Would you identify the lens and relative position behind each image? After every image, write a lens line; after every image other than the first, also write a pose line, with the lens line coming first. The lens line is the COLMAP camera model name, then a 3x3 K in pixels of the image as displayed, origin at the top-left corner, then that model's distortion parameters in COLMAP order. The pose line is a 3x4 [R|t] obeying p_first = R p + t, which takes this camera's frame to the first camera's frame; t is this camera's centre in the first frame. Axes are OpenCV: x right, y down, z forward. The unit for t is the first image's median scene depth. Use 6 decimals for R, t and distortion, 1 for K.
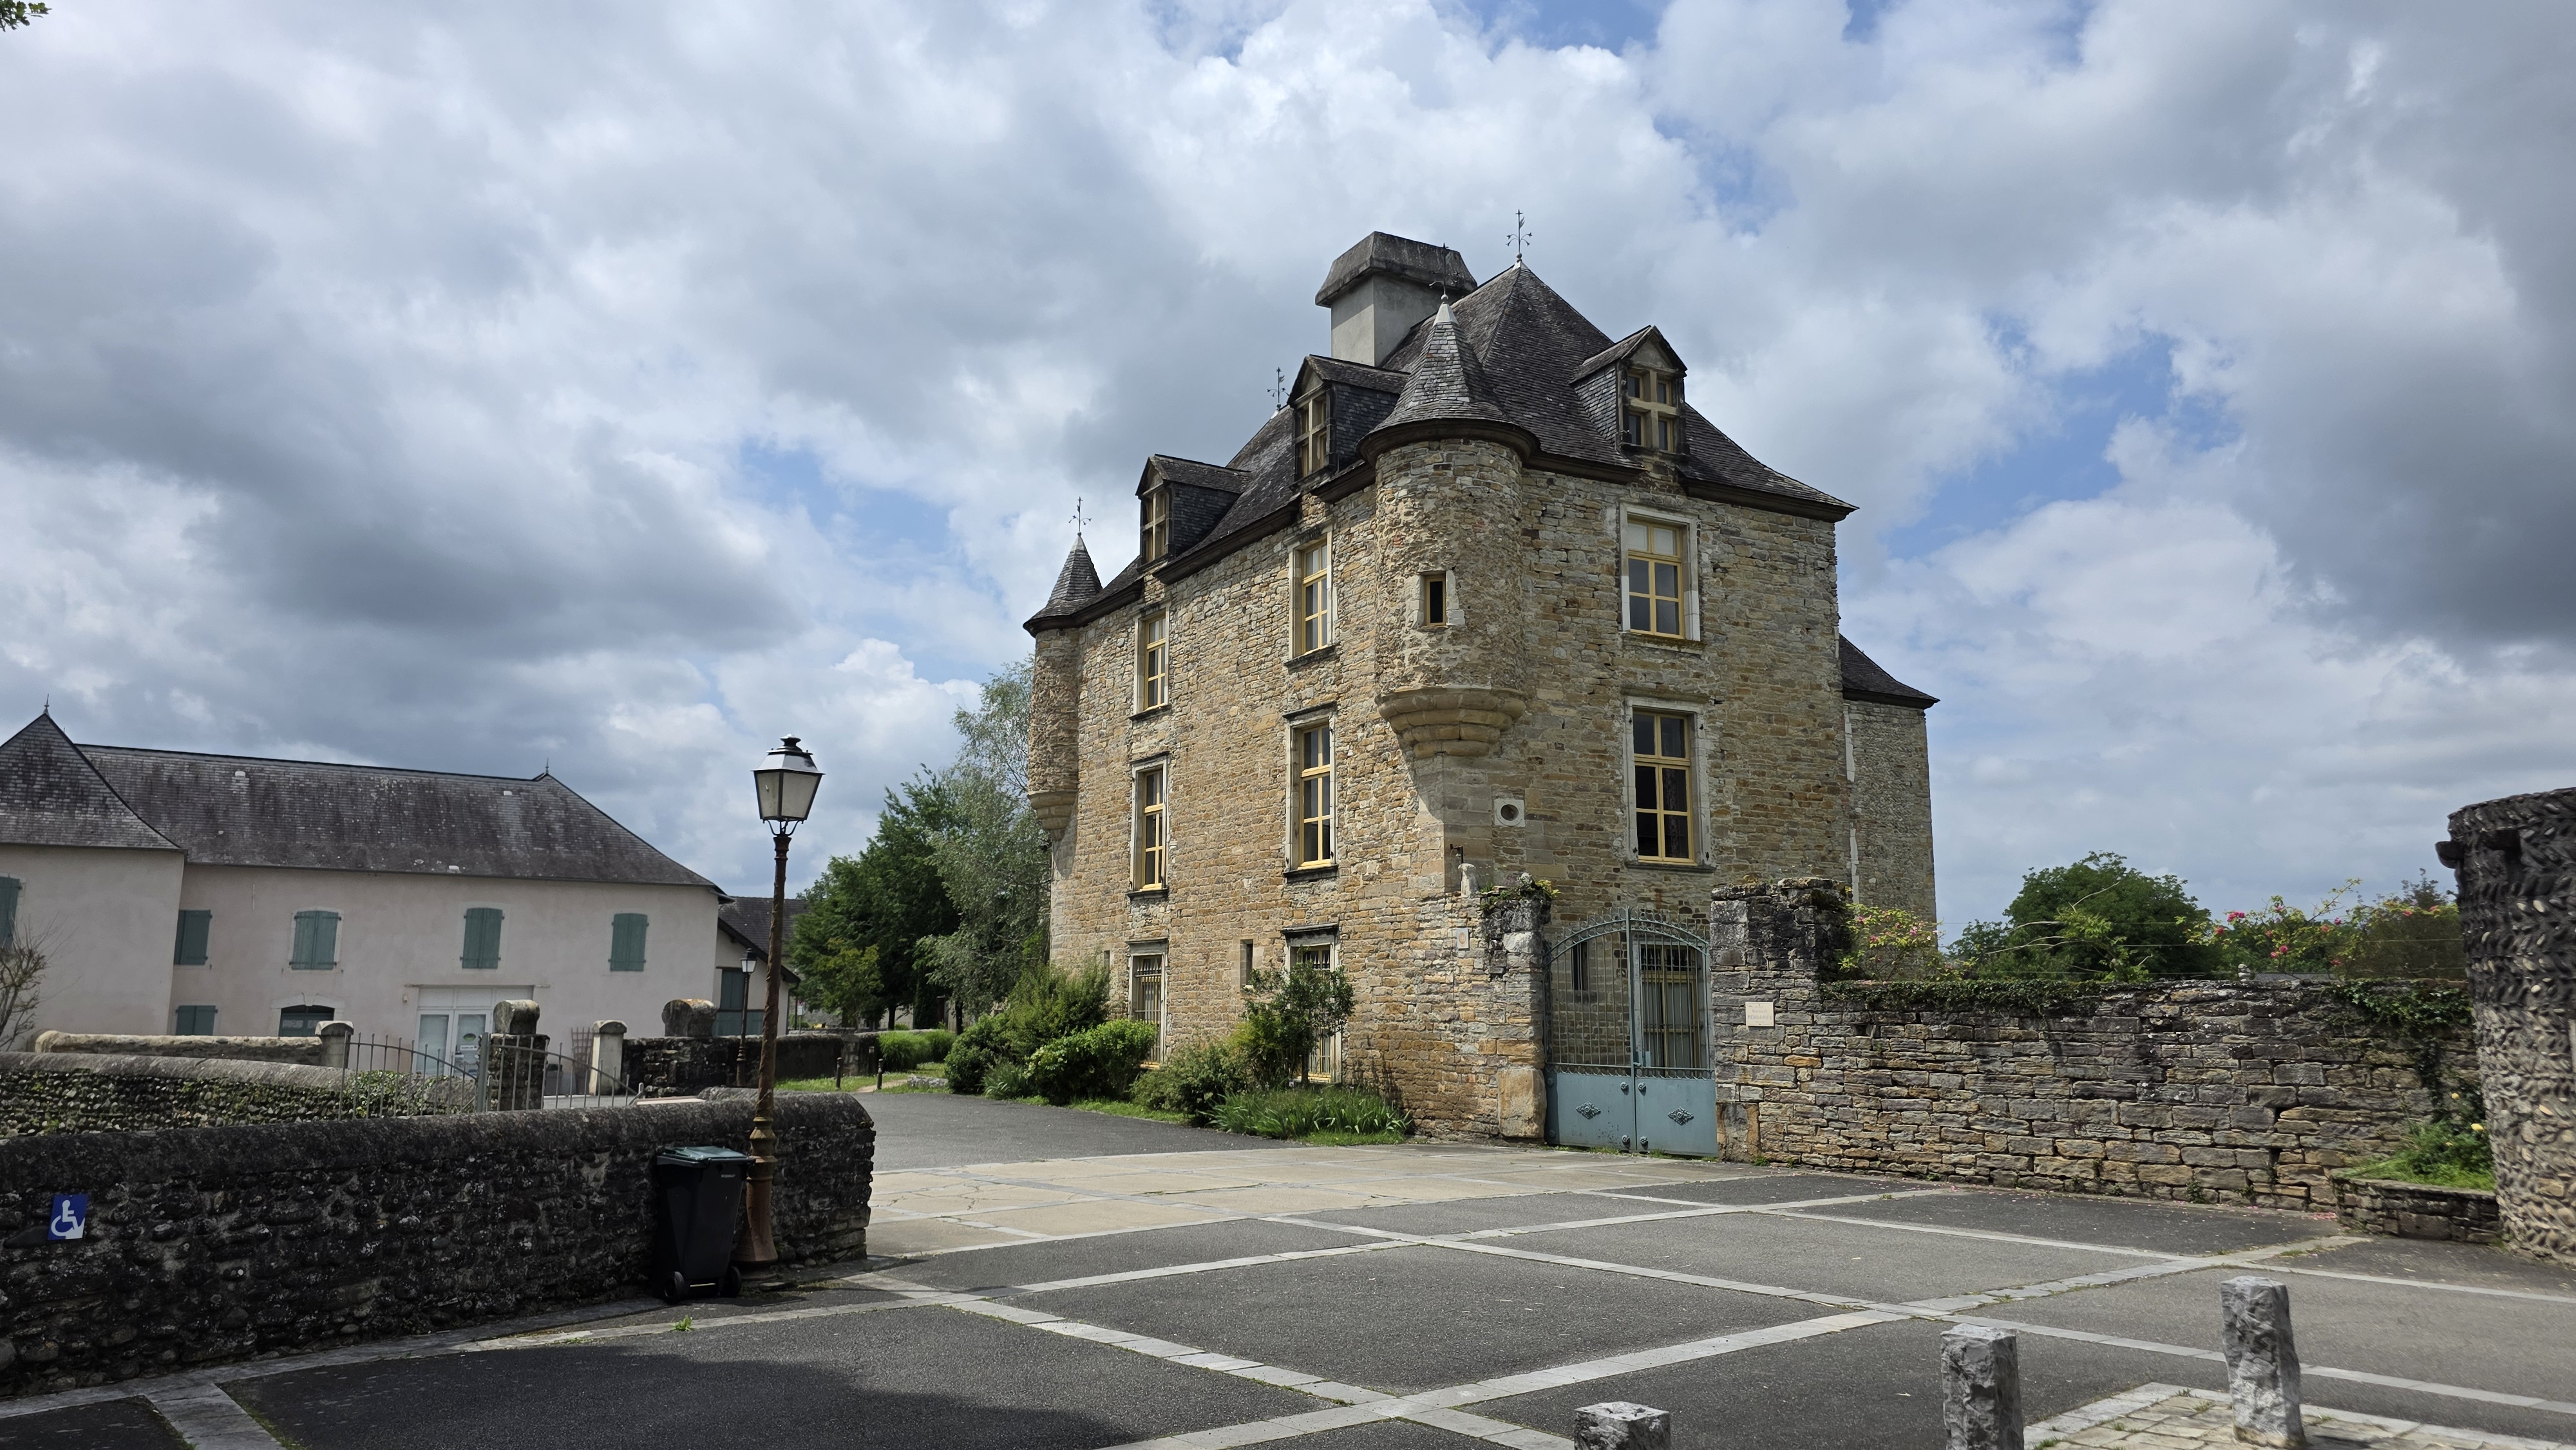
lens RADIAL K [[1698.3, 0, 1288.0], [0, 1698.3, 725.0], [0, 0, 1]] dist [0.053925, -0.041232]
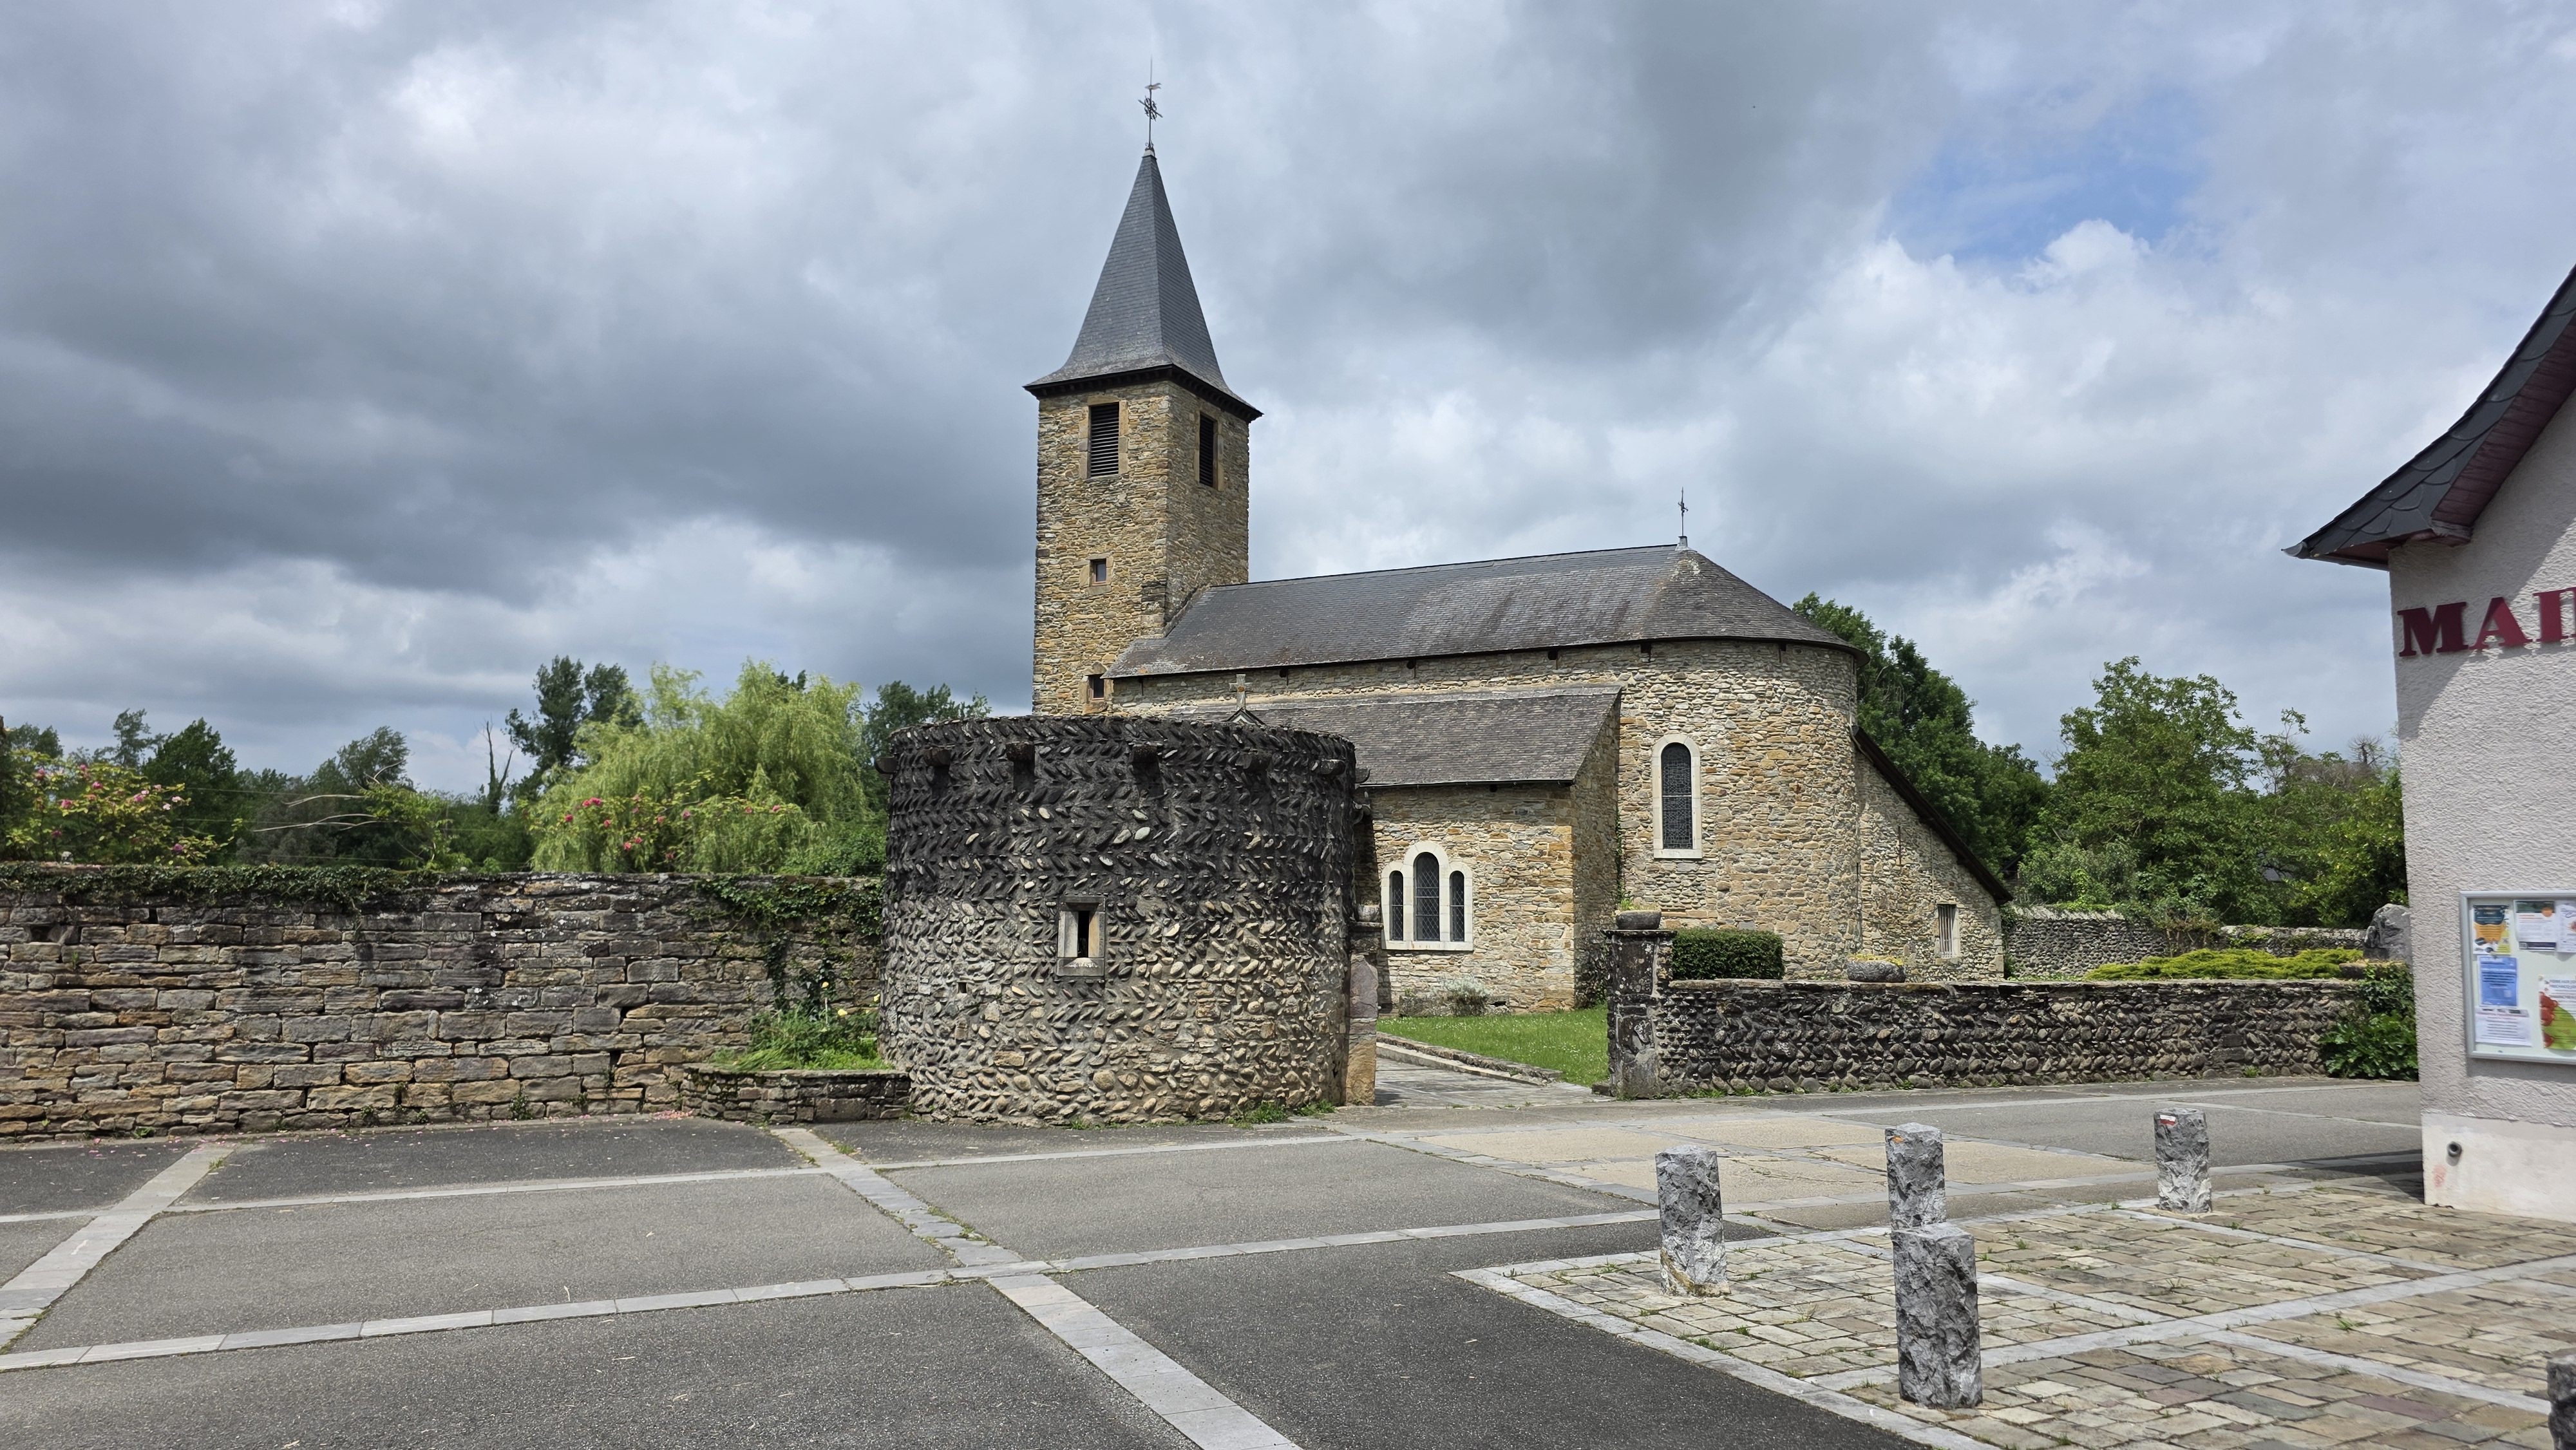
lens RADIAL K [[1698.3, 0, 1288.0], [0, 1698.3, 725.0], [0, 0, 1]] dist [0.053925, -0.041232]
pose [[0.275005, 0.109167, 0.955225, -0.228772], [-0.162259, 0.984551, -0.065805, 0.070465], [-0.947652, -0.136897, 0.288470, 0.392905]]
